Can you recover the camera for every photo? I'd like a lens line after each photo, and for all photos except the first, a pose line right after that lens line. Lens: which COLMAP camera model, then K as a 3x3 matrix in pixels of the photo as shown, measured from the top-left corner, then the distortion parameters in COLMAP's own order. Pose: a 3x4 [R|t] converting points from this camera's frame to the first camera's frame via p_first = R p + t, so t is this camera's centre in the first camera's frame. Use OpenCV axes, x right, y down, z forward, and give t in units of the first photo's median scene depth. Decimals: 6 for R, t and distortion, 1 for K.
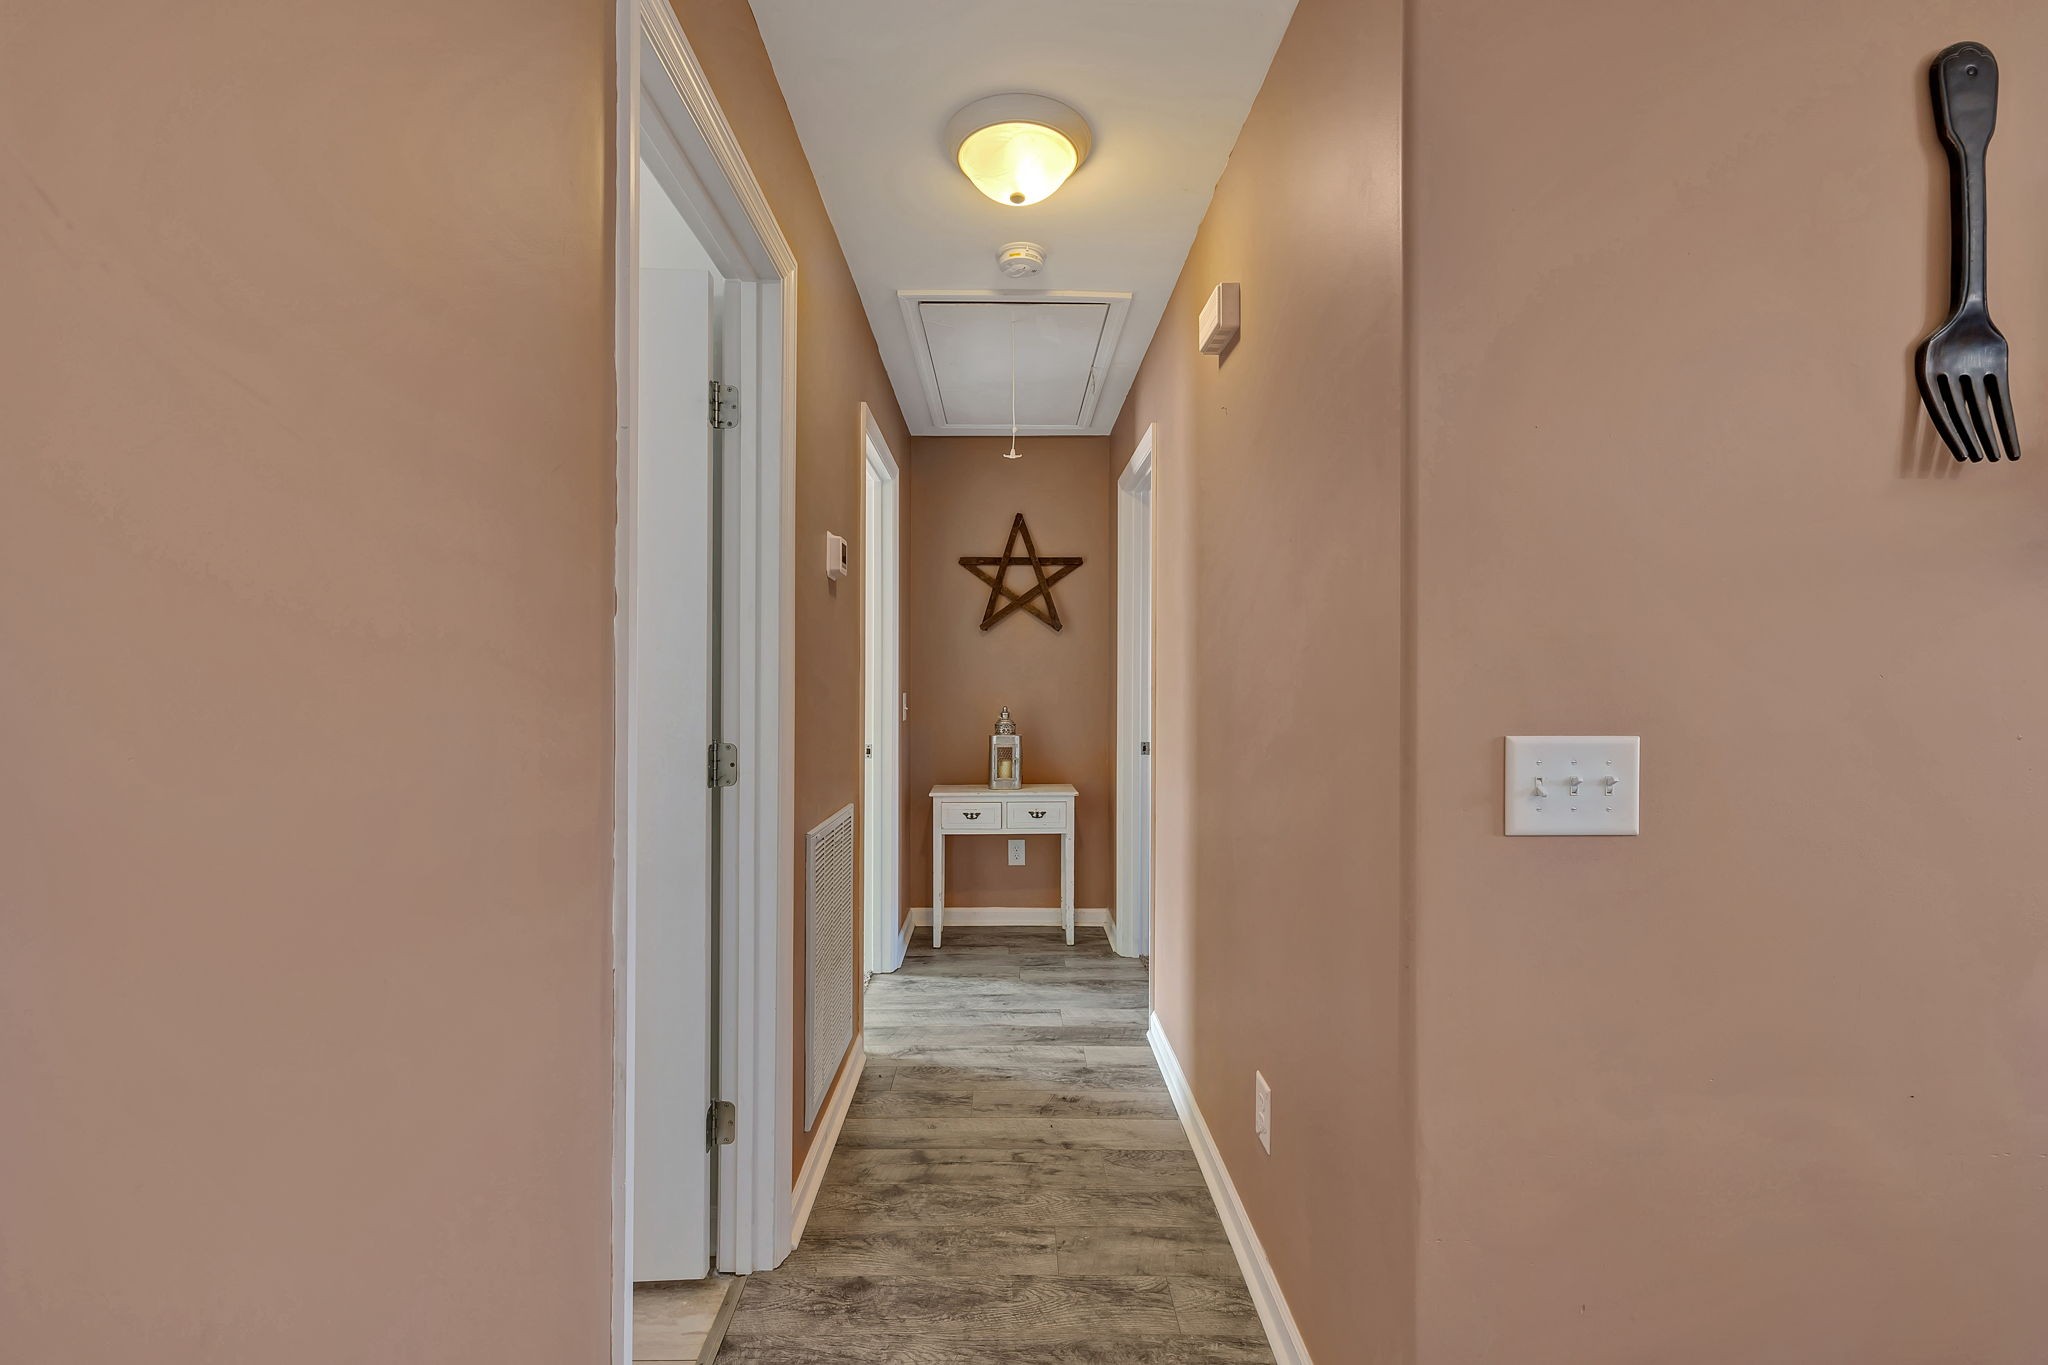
lens RADIAL K [[863.3, 0, 1016.9], [0, 863.3, 673.8], [0, 0, 1]] dist [-0.000207, 0.000093]
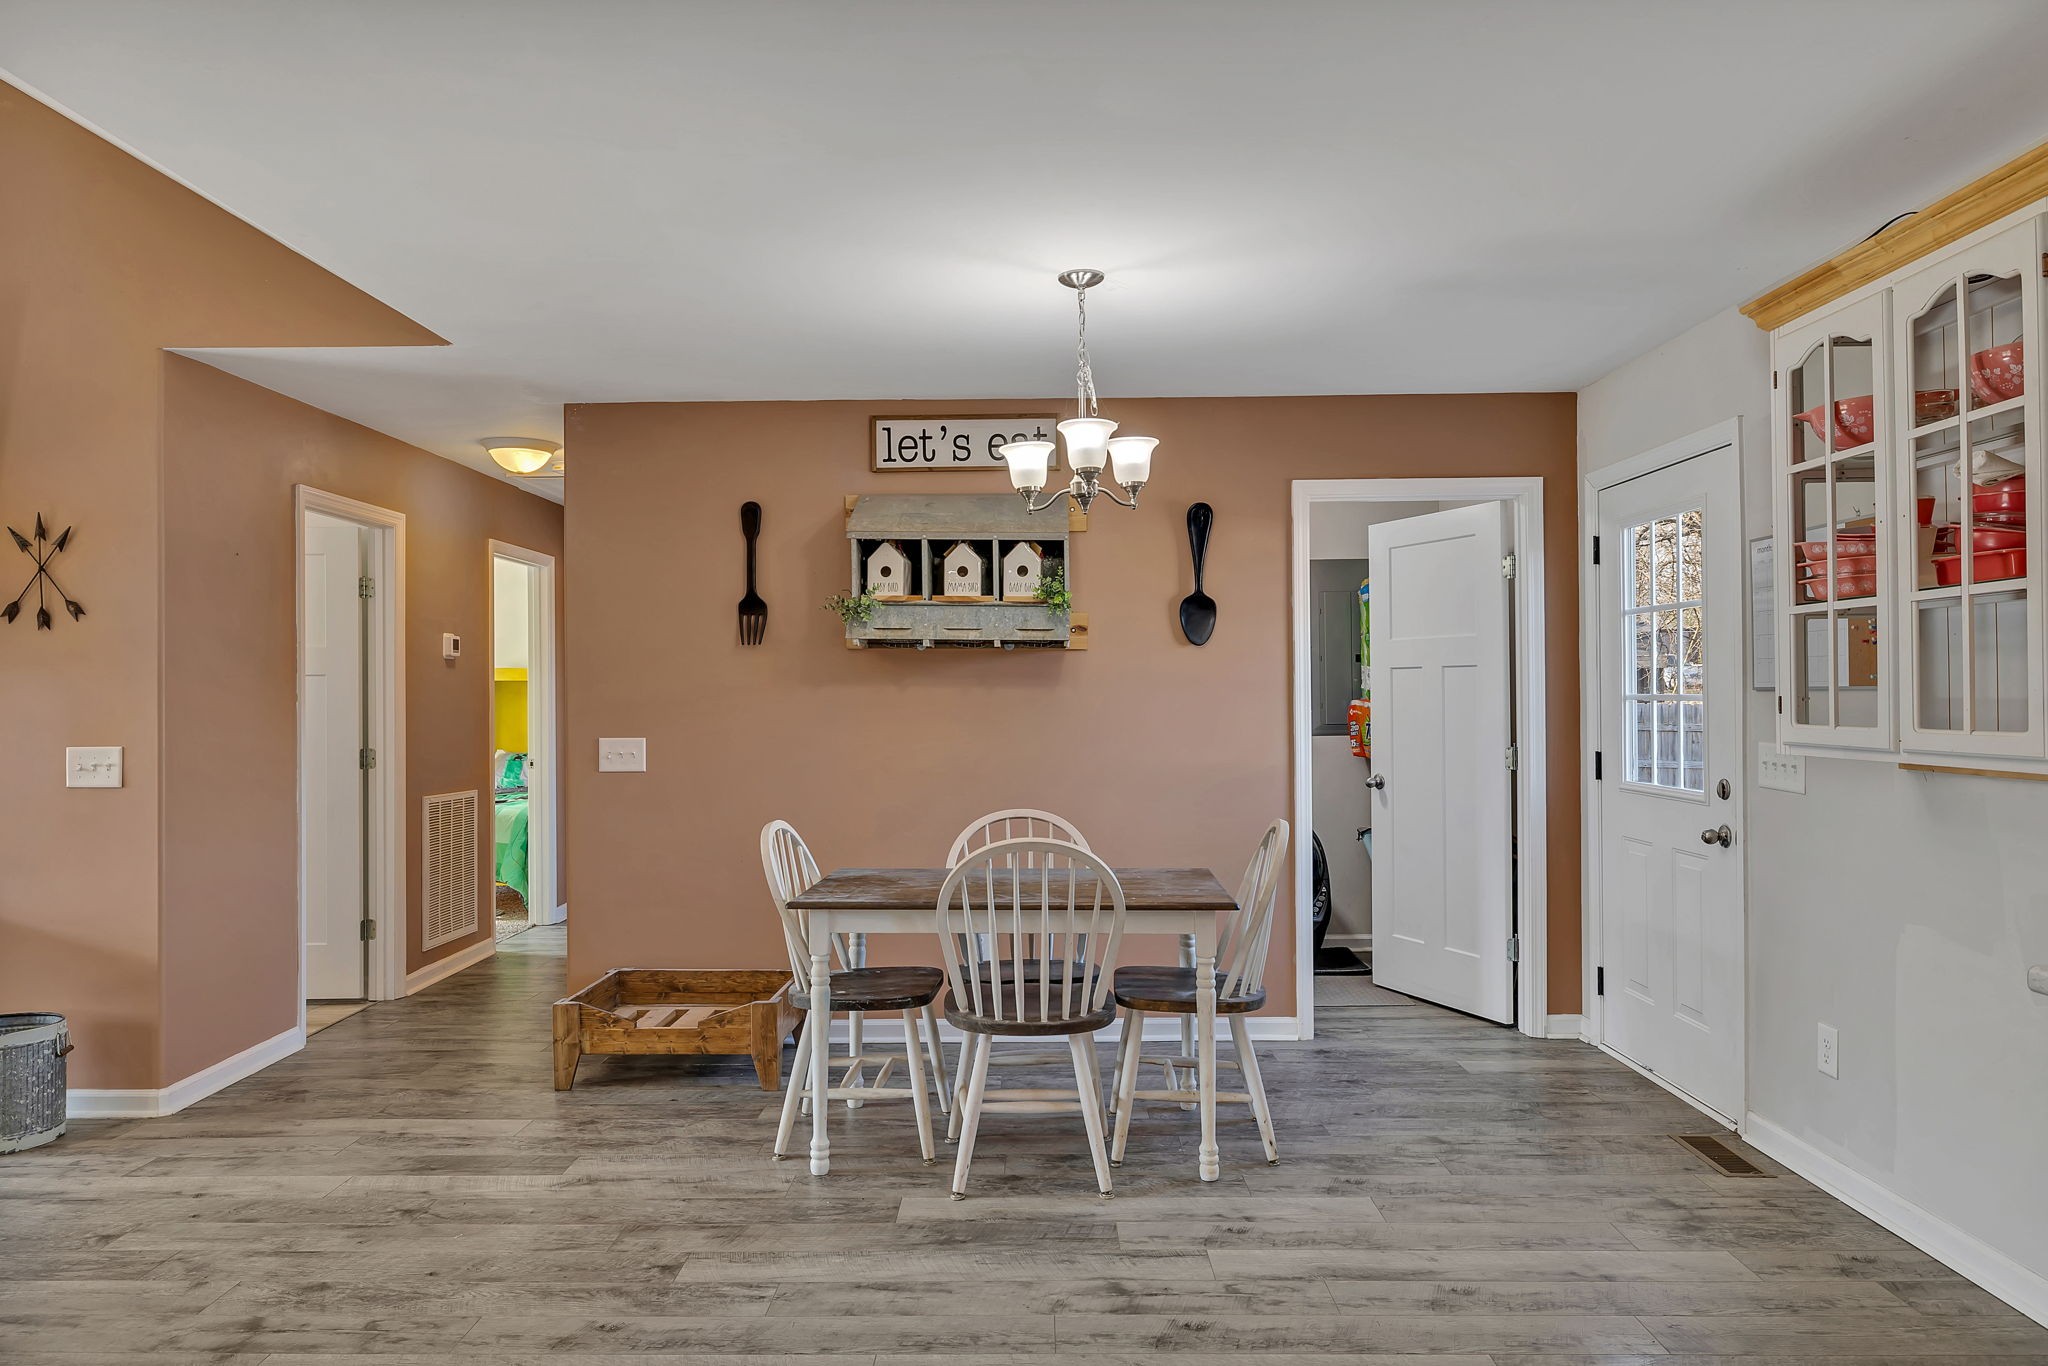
lens RADIAL K [[1317.7, 0, 1015.4], [0, 1317.7, 689.6], [0, 0, 1]] dist [0.003588, 0.001507]
pose [[0.999581, -0.007030, -0.028061, 1.337714], [0.007110, 0.999971, 0.002726, -0.060766], [0.028041, -0.002924, 0.999603, -2.184051]]
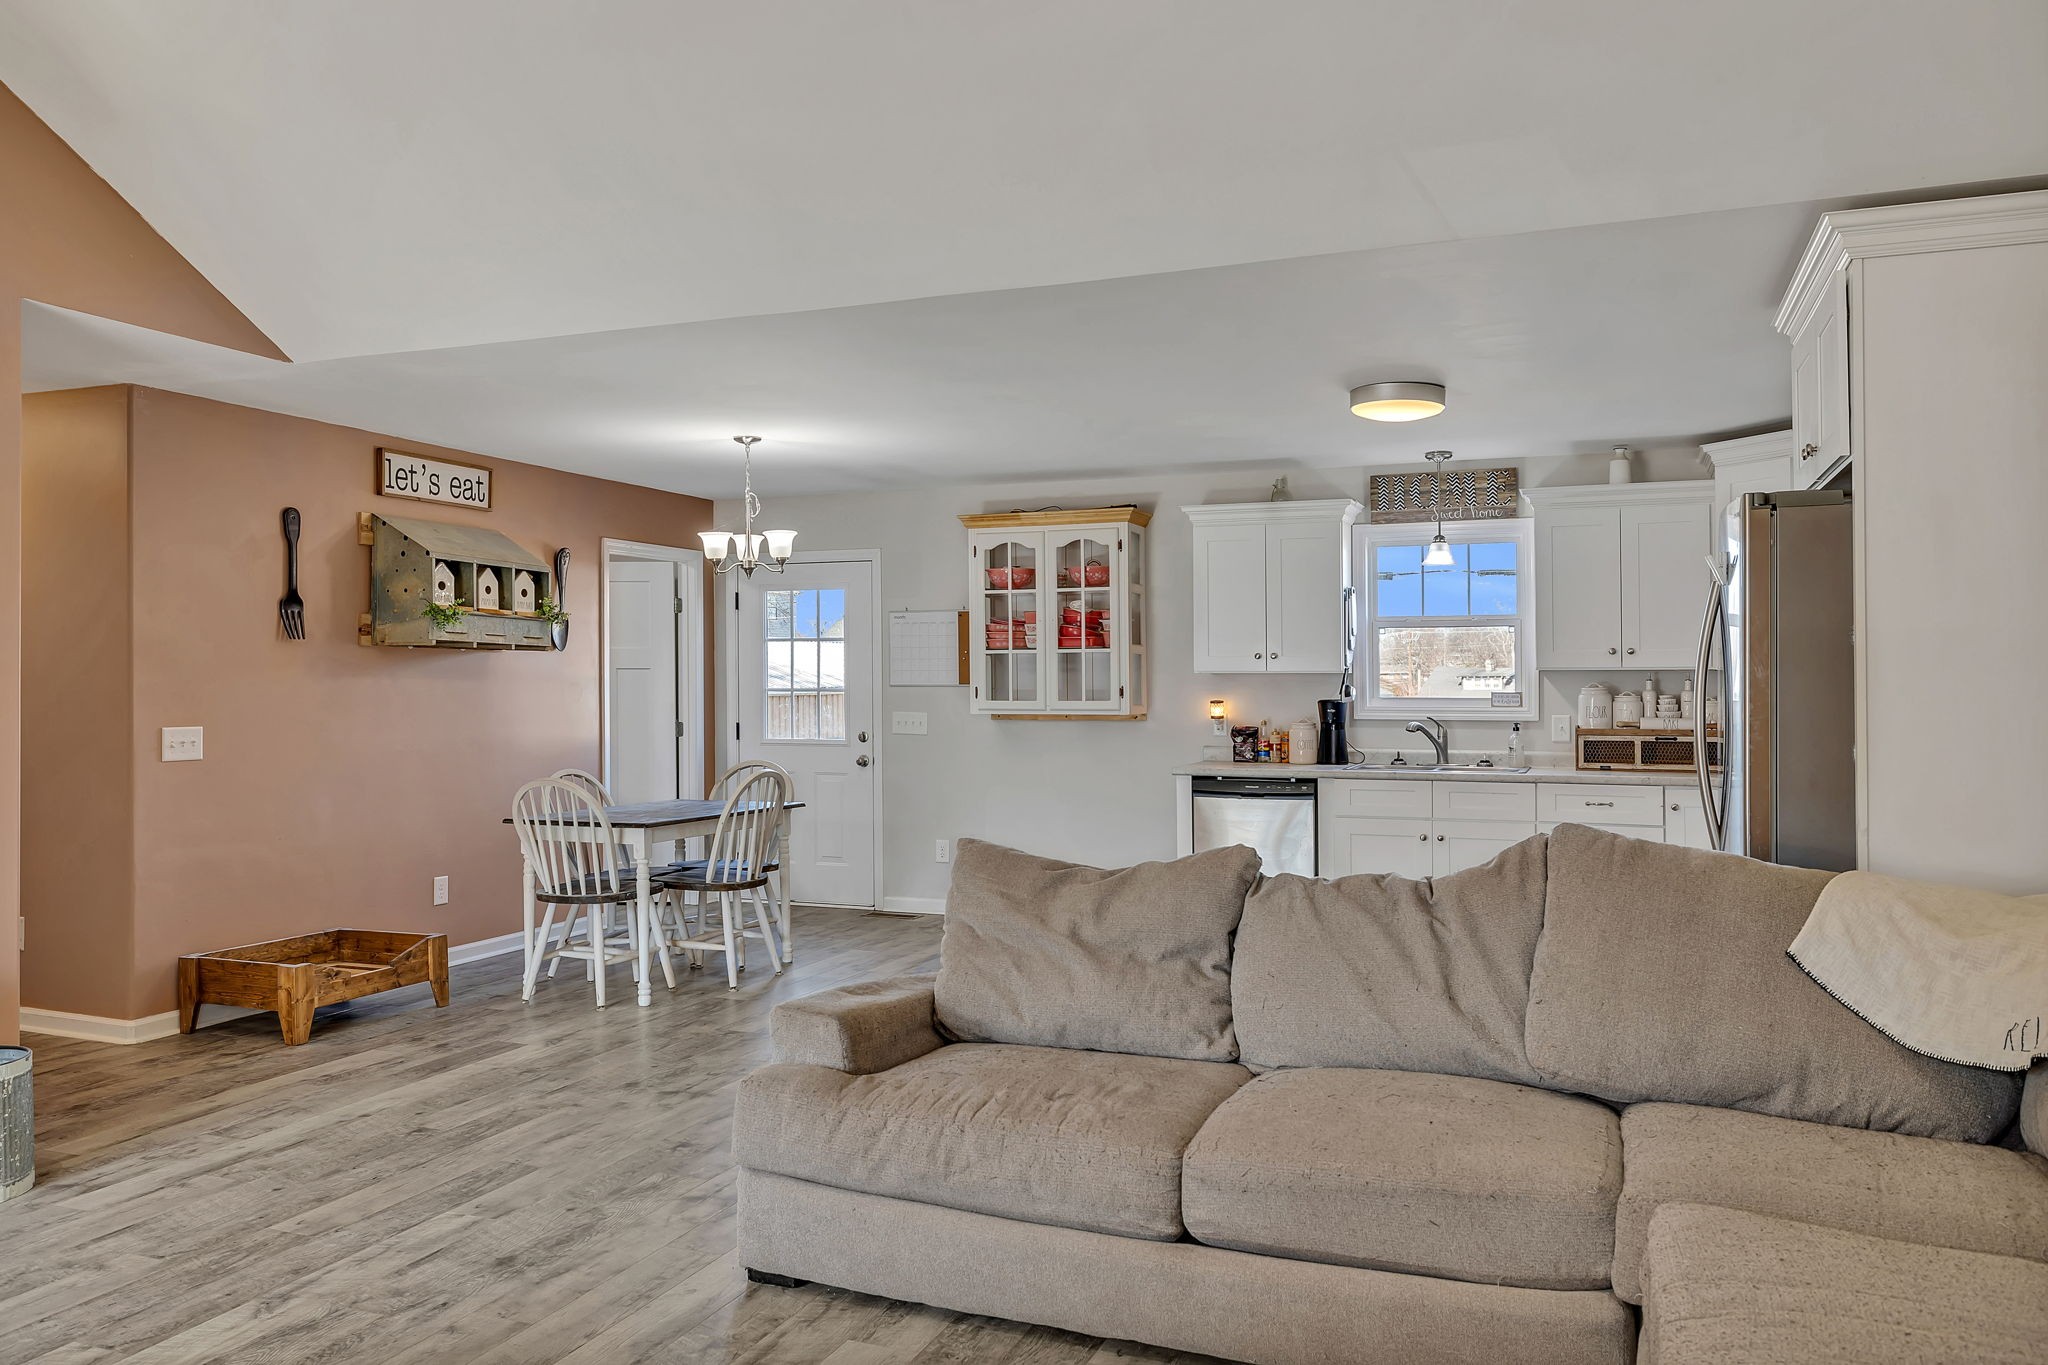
lens RADIAL K [[1485.8, 0, 1024.0], [0, 1485.8, 682.5], [0, 0, 1]] dist [-0.001606, 0.002268]
pose [[0.382656, 0.001220, 0.923890, -1.861964], [-0.004623, 0.999989, 0.000594, -0.062800], [-0.923879, -0.004498, 0.382657, -2.277763]]
